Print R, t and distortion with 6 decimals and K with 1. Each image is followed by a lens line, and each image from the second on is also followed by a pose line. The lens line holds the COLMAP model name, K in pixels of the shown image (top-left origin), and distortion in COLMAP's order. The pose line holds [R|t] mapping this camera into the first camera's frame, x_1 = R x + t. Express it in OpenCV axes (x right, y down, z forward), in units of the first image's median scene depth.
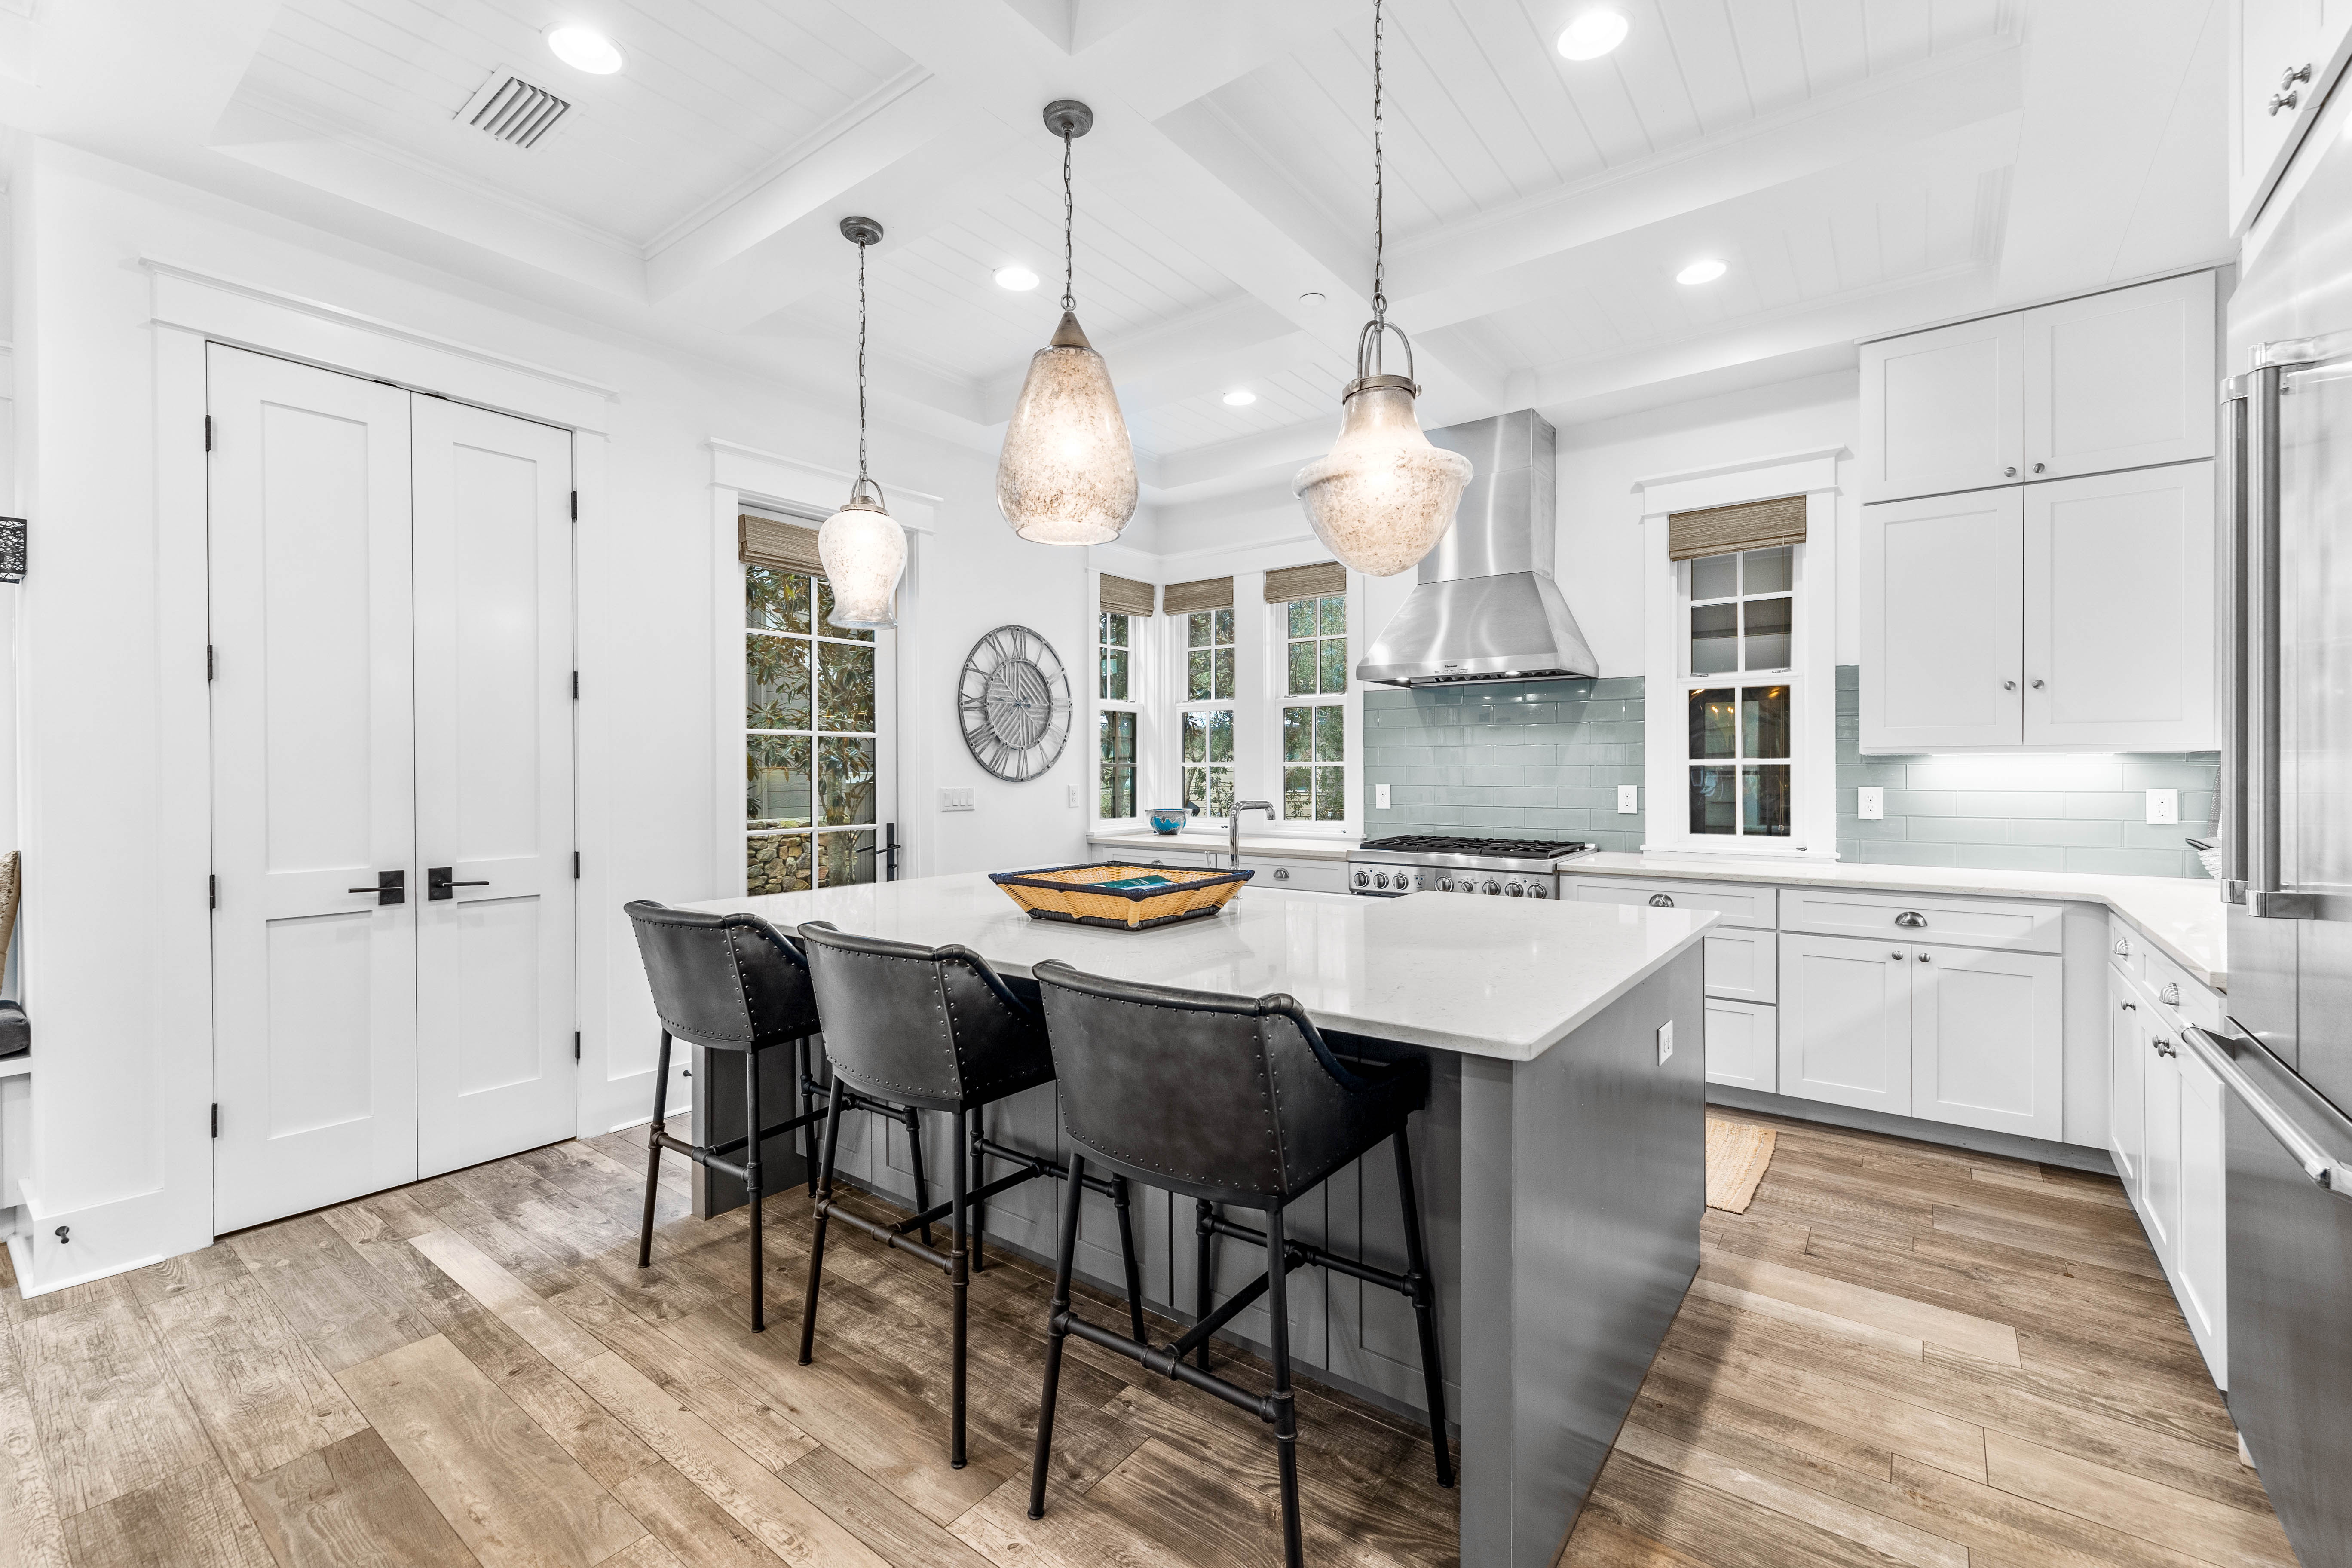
lens RADIAL K [[1007.4, 0, 1170.2], [0, 1007.4, 767.8], [0, 0, 1]] dist [0.000802, 0.002472]
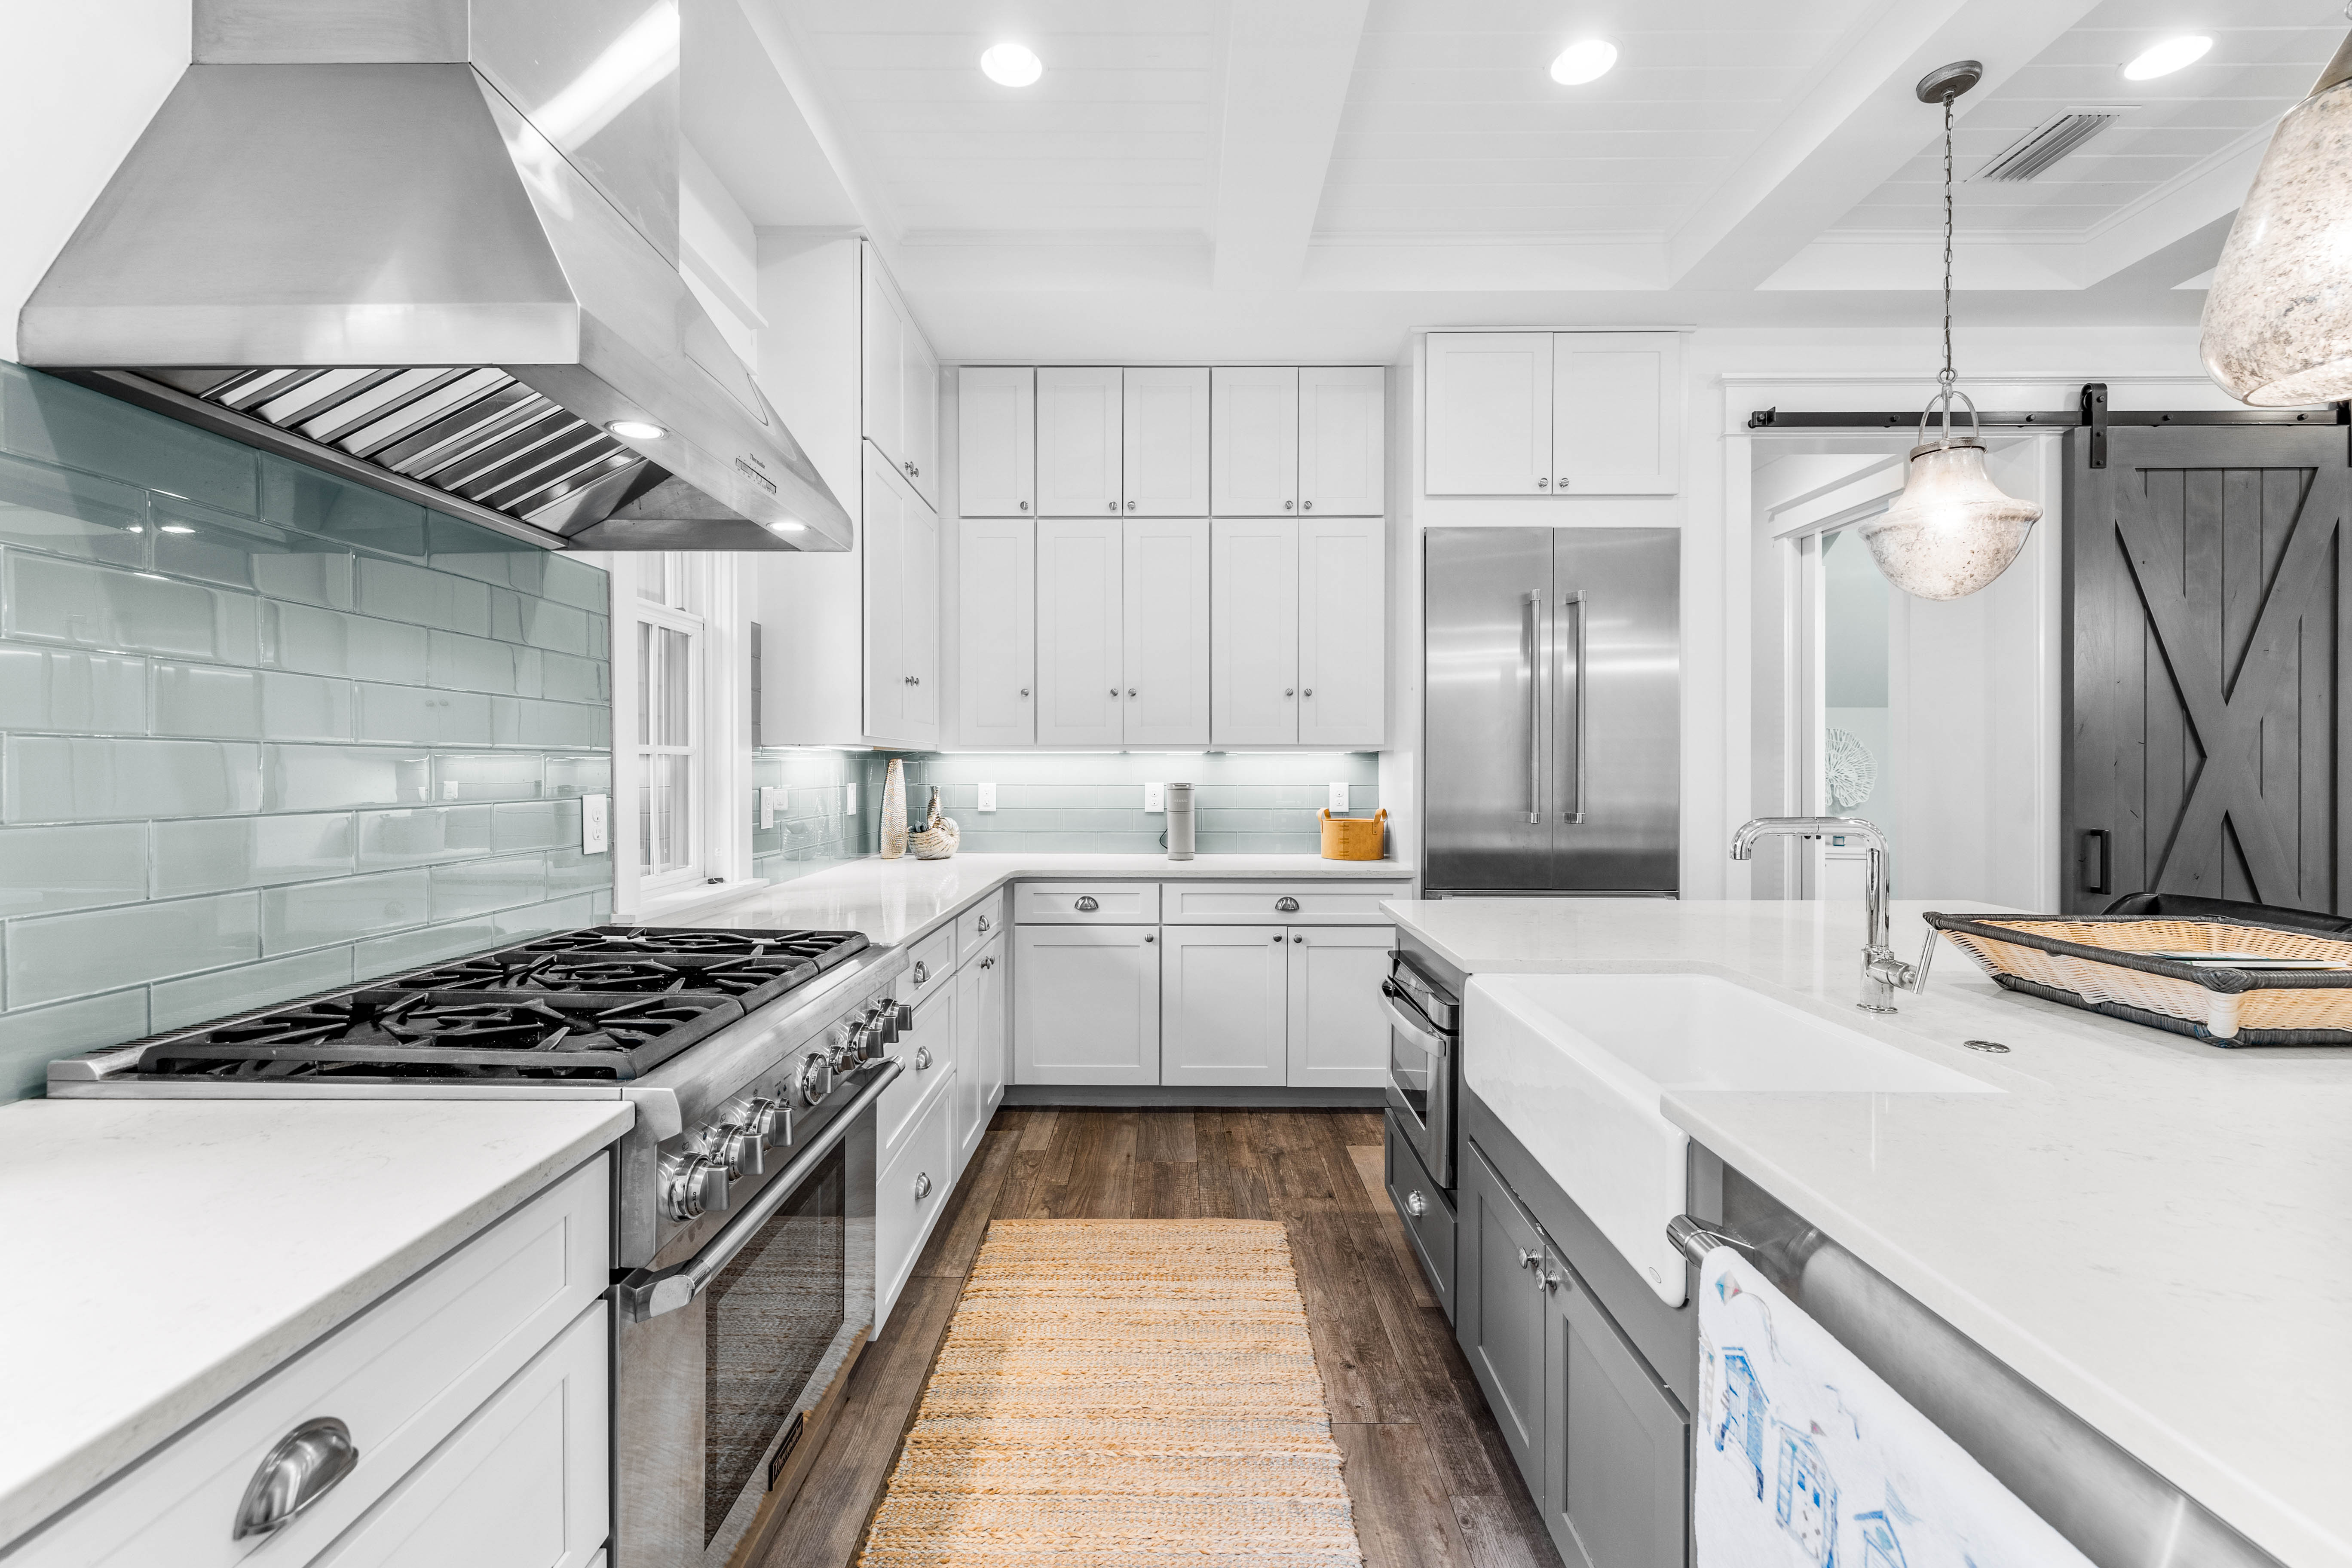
lens RADIAL K [[1007.4, 0, 1183.4], [0, 1007.4, 778.5], [0, 0, 1]] dist [0.000802, 0.002472]
pose [[-0.606706, -0.001568, 0.794925, -0.132449], [0.003654, 0.999982, 0.004761, 0.022786], [-0.794918, 0.005793, -0.606689, 1.738861]]
